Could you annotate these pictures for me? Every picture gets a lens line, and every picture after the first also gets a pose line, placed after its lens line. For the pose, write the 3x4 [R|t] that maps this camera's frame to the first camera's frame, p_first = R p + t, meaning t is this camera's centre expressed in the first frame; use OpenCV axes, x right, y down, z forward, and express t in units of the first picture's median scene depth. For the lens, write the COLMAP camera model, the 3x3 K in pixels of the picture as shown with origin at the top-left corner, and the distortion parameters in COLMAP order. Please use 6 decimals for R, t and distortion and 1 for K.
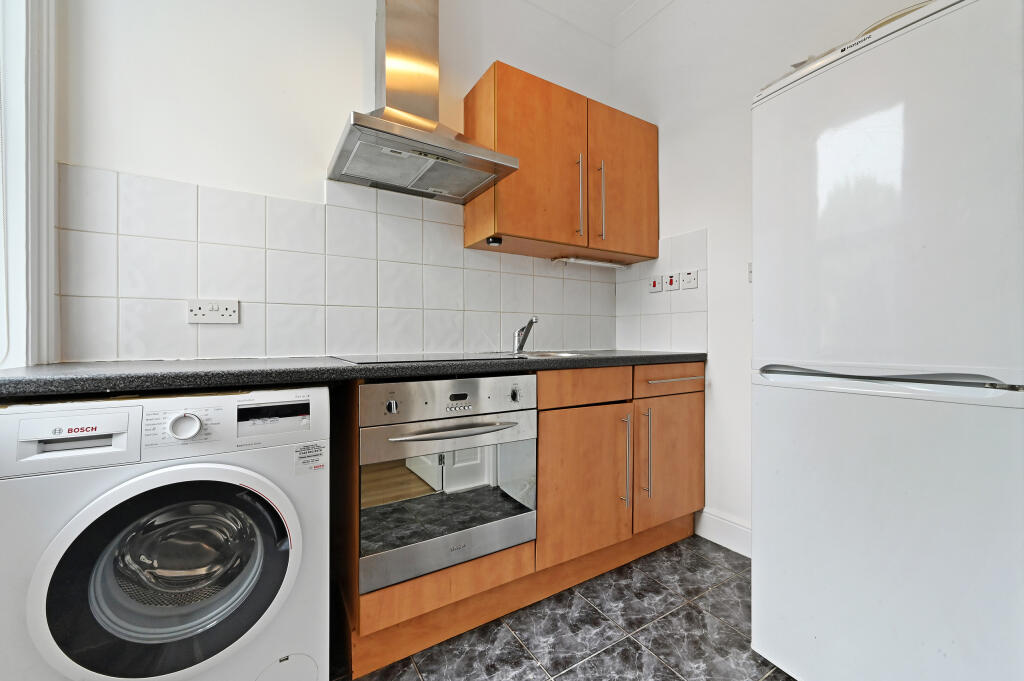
lens RADIAL K [[407.5, 0, 514.4], [0, 407.5, 336.4], [0, 0, 1]] dist [-0.004634, -0.000465]
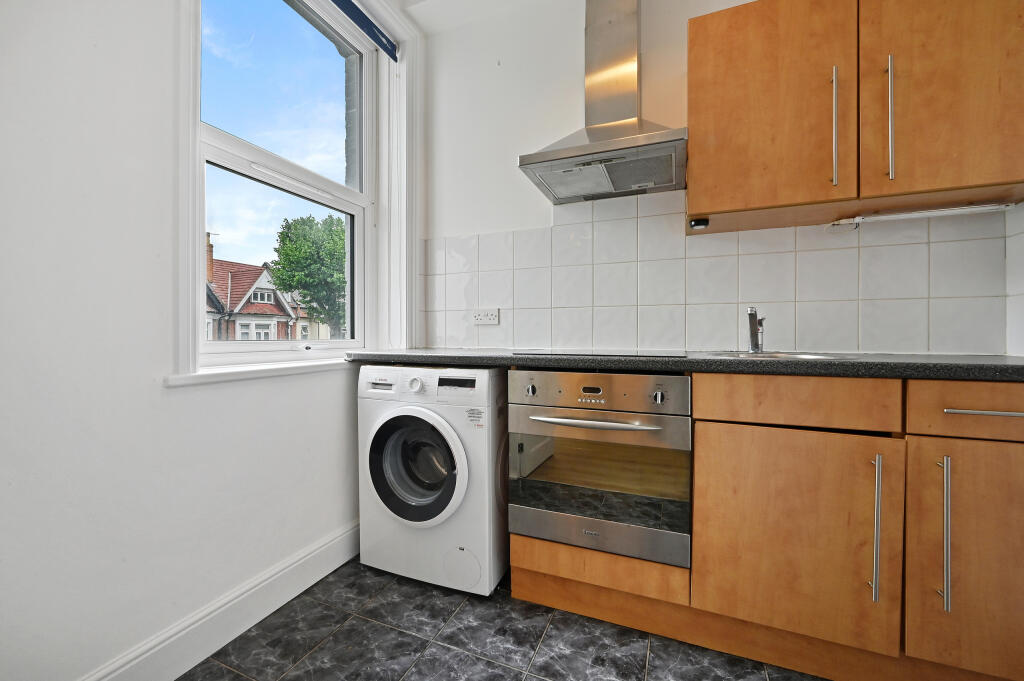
lens RADIAL K [[407.5, 0, 504.4], [0, 407.5, 335.6], [0, 0, 1]] dist [-0.004634, -0.000465]
pose [[0.575240, 0.001377, -0.817984, 0.536518], [0.003020, 0.999988, 0.003808, 0.003400], [0.817979, -0.004661, 0.575229, 0.193580]]
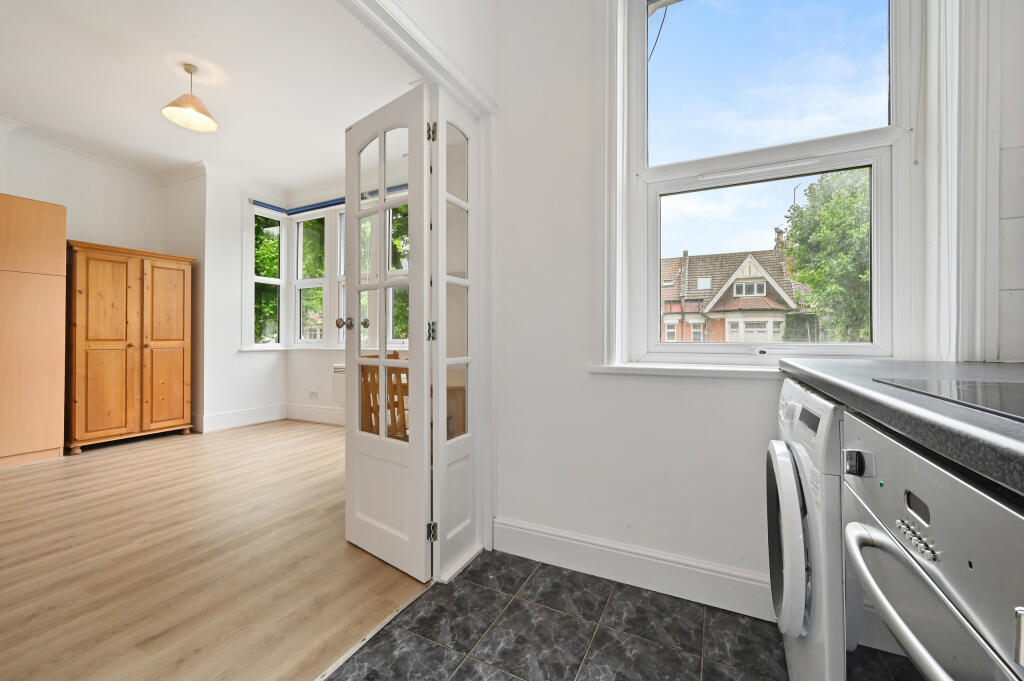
lens RADIAL K [[407.5, 0, 504.8], [0, 407.5, 337.9], [0, 0, 1]] dist [-0.004634, -0.000465]
pose [[-0.868750, 0.006520, -0.495208, 0.268286], [0.009881, 0.999942, -0.004168, 0.017054], [0.495153, -0.008515, -0.868764, 1.078131]]
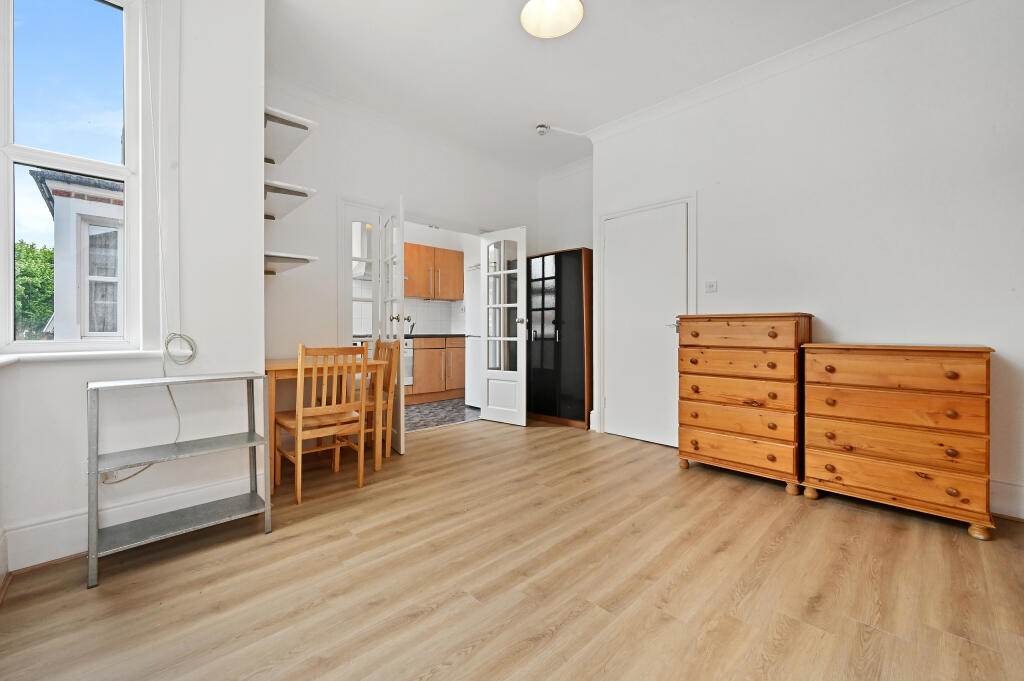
lens RADIAL K [[407.5, 0, 515.1], [0, 407.5, 330.6], [0, 0, 1]] dist [-0.004634, -0.000465]
pose [[0.978630, -0.002114, 0.205616, 0.202530], [0.000668, 0.999975, 0.007104, -0.006436], [-0.205626, -0.006815, 0.978607, -2.752696]]
